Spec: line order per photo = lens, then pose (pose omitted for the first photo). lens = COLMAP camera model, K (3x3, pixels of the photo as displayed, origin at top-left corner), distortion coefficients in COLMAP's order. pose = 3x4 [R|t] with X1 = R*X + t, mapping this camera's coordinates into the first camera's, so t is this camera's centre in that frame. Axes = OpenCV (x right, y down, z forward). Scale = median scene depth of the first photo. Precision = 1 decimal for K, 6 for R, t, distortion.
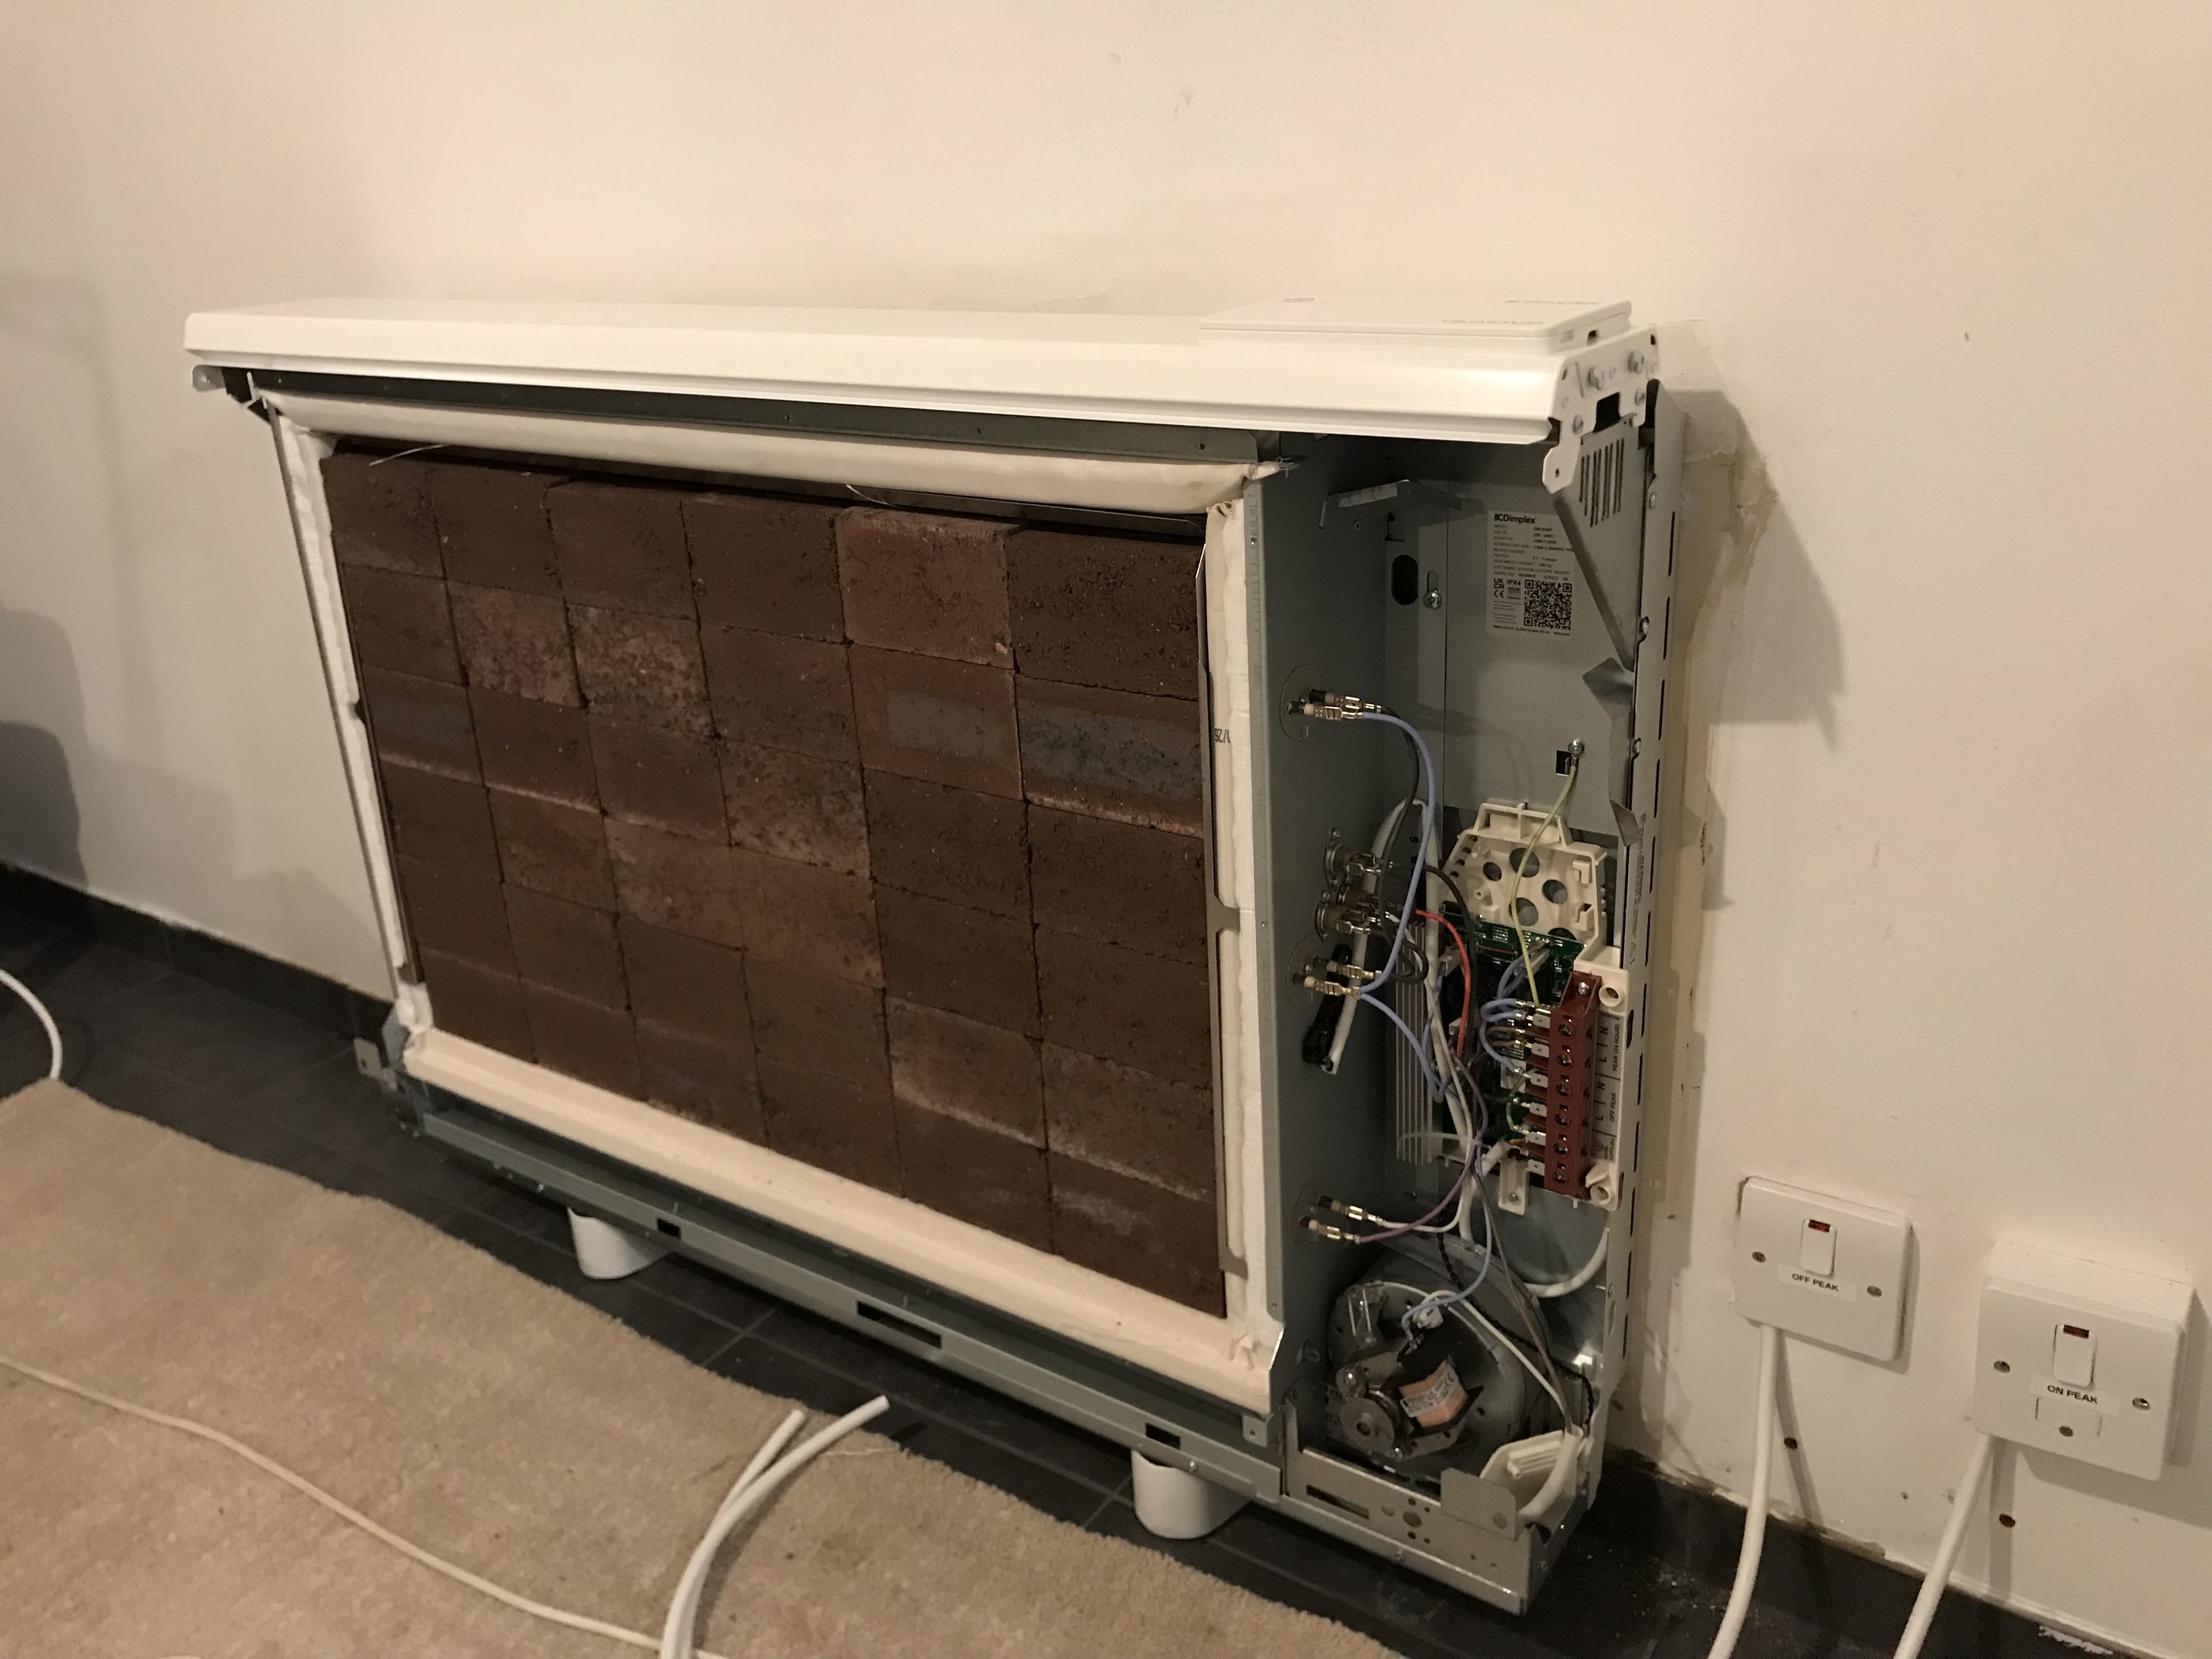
lens RADIAL K [[1884.9, 0, 1106.0], [0, 1884.9, 829.5], [0, 0, 1]] dist [-0.006561, 0.020975]
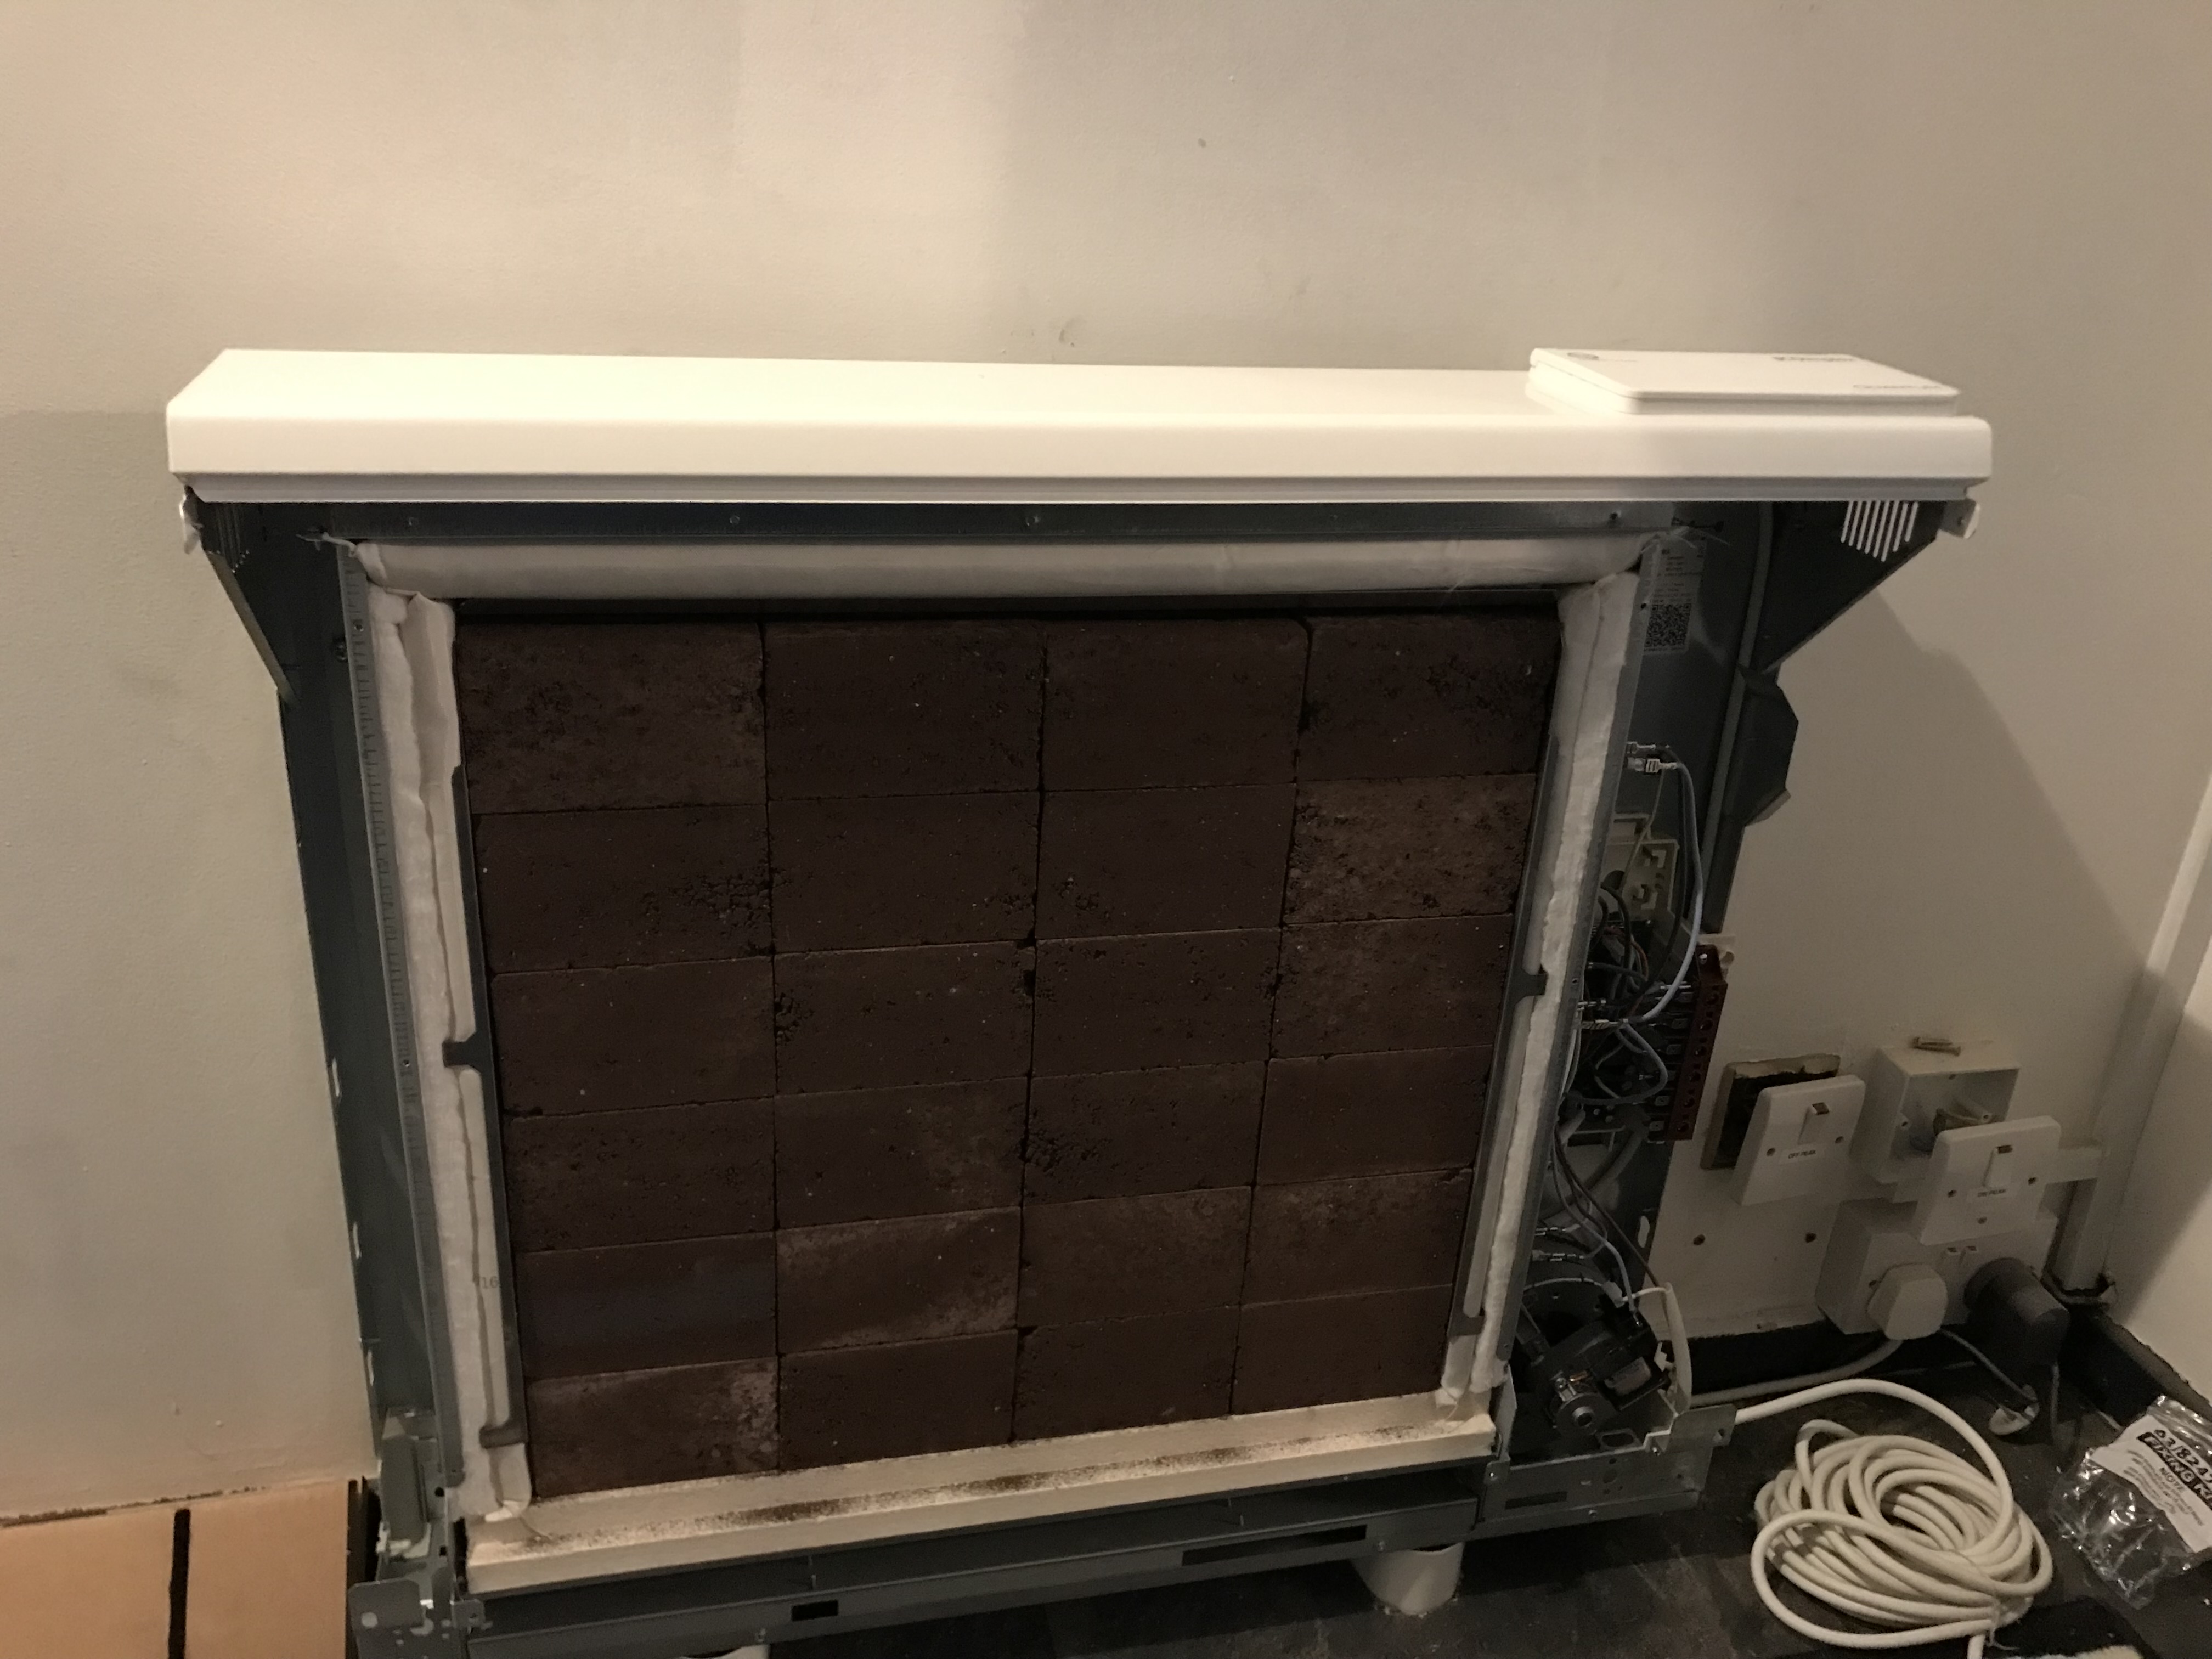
lens RADIAL K [[1799.7, 0, 1074.9], [0, 1799.7, 828.6], [0, 0, 1]] dist [-0.001933, -0.002387]
pose [[0.652085, -0.197867, 0.731870, -0.712159], [0.197208, 0.976380, 0.088263, -0.151214], [-0.732048, 0.086775, 0.675704, 0.478370]]
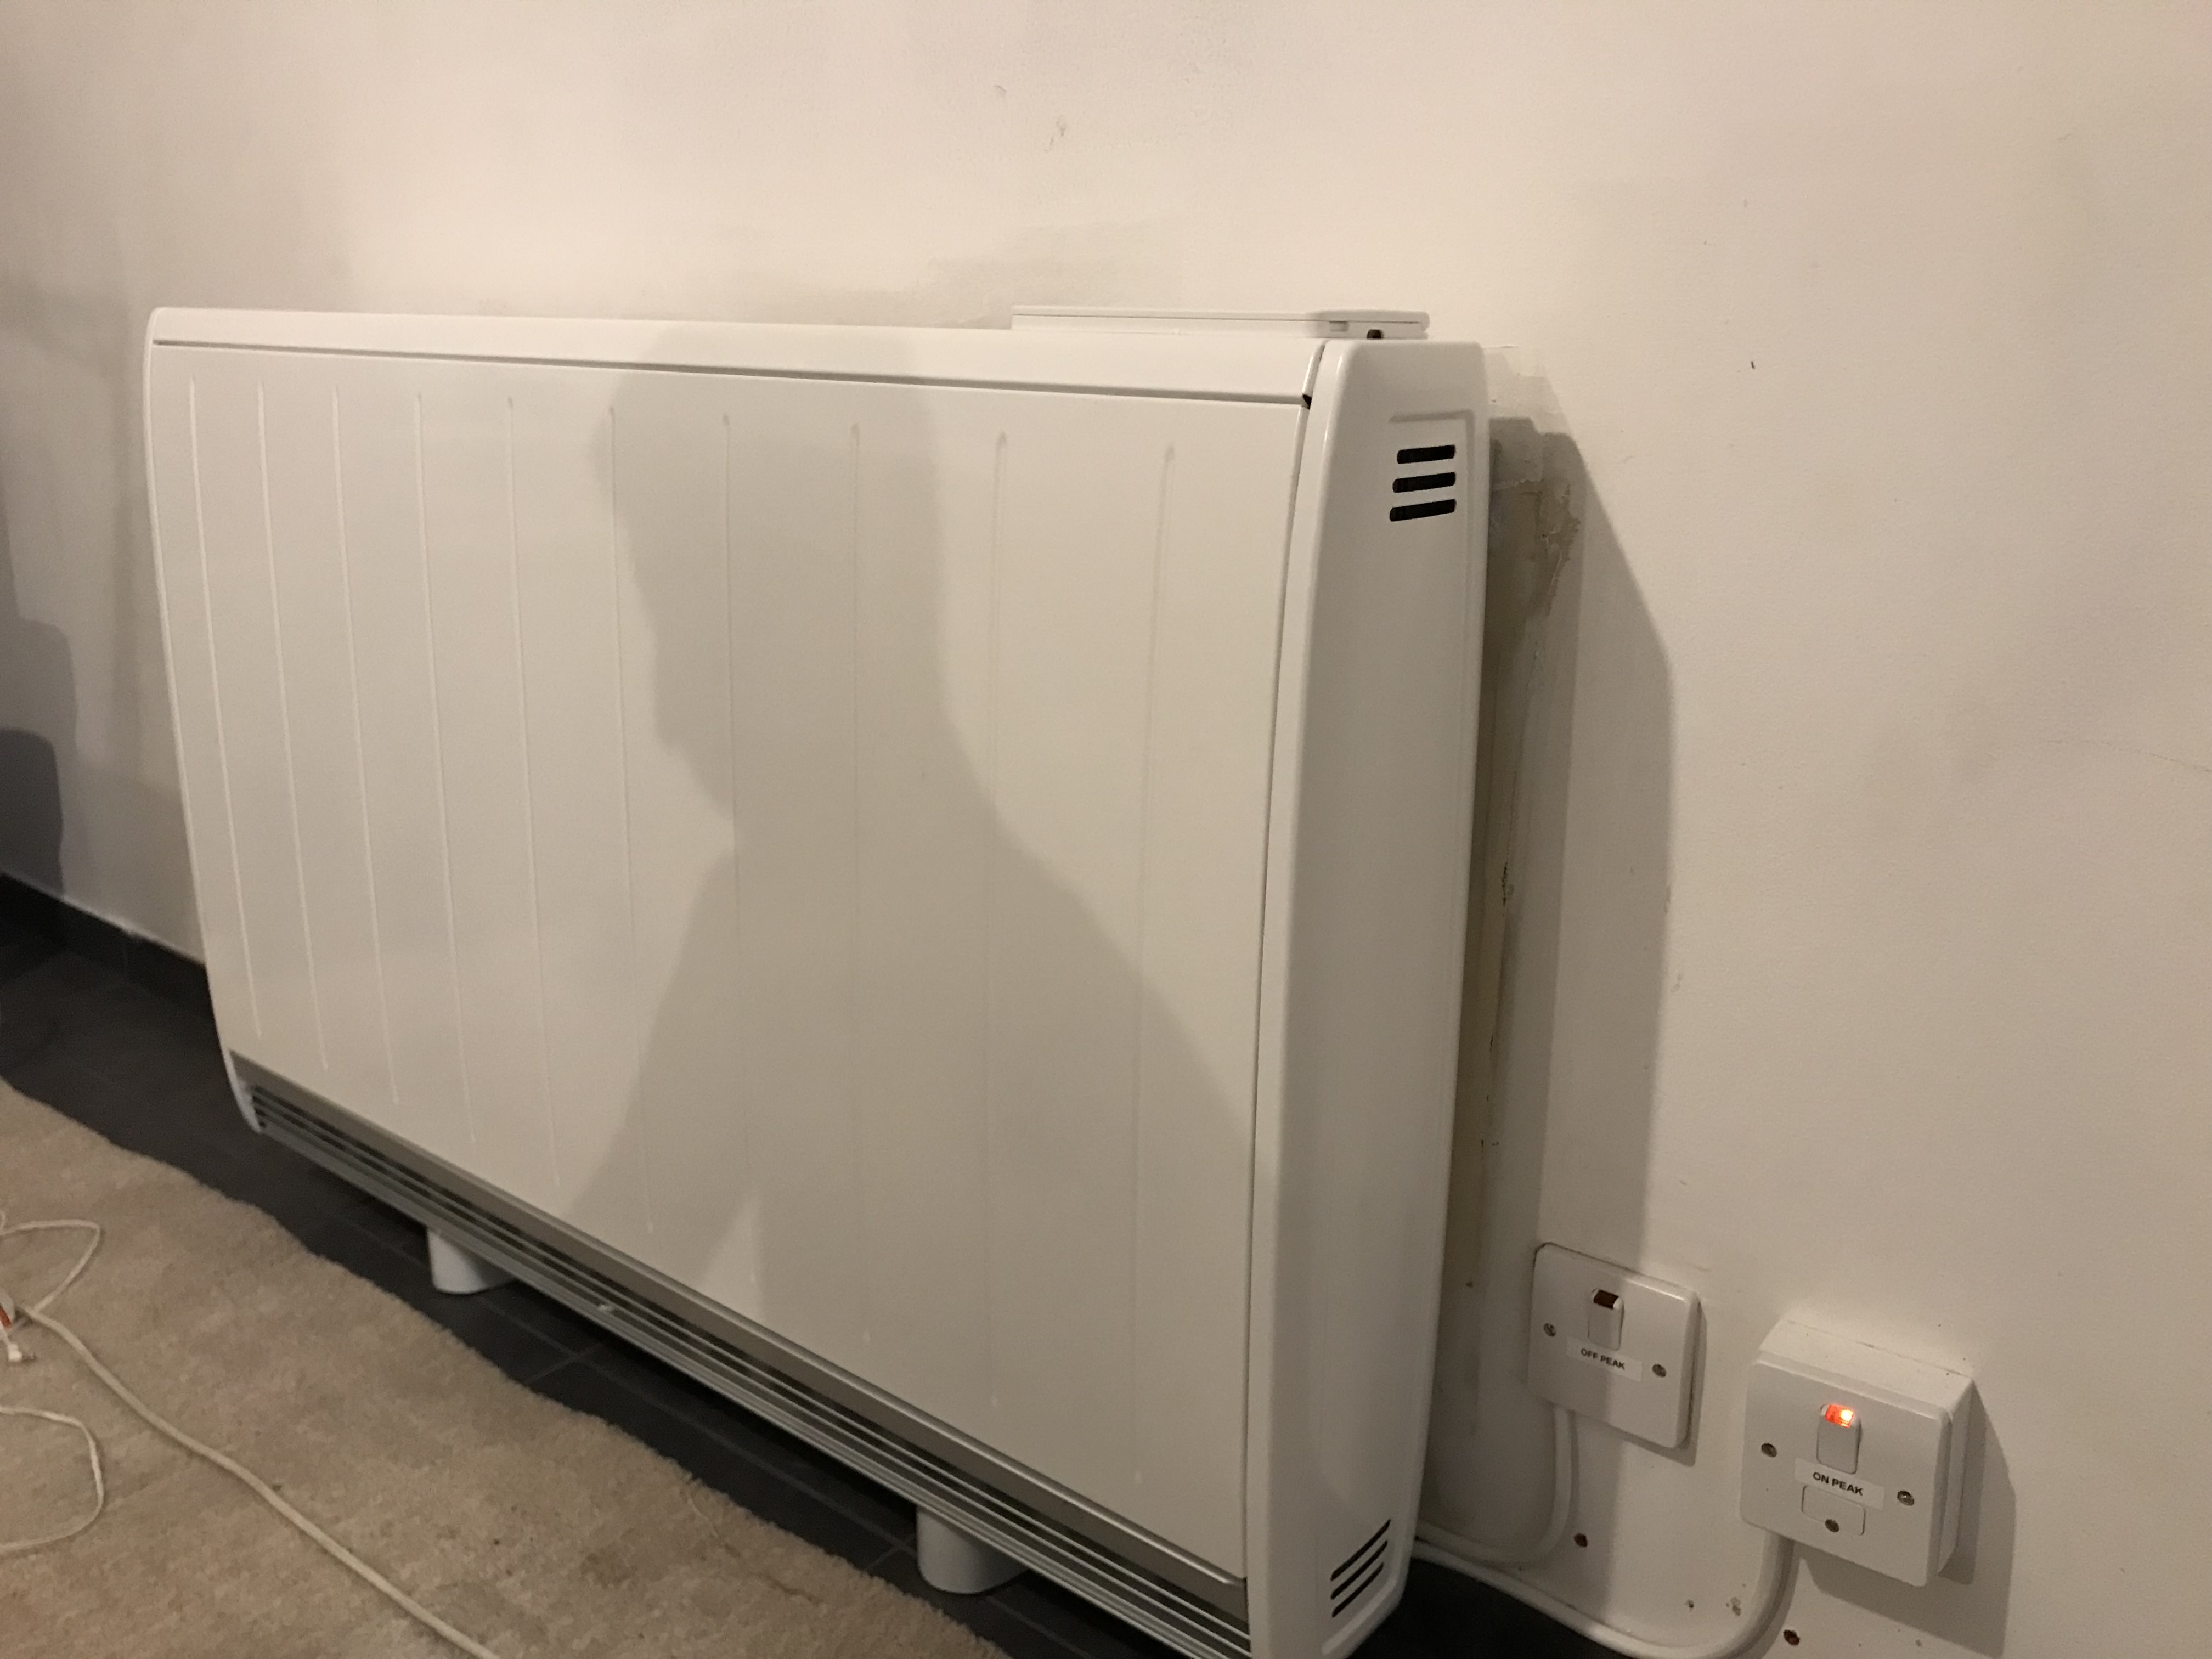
lens RADIAL K [[1884.9, 0, 1106.0], [0, 1884.9, 829.5], [0, 0, 1]] dist [-0.006561, 0.020975]
pose [[0.994826, 0.086297, -0.053616, 0.137832], [-0.091289, 0.990896, -0.098955, 0.082282], [0.044588, 0.103337, 0.993646, 0.011331]]
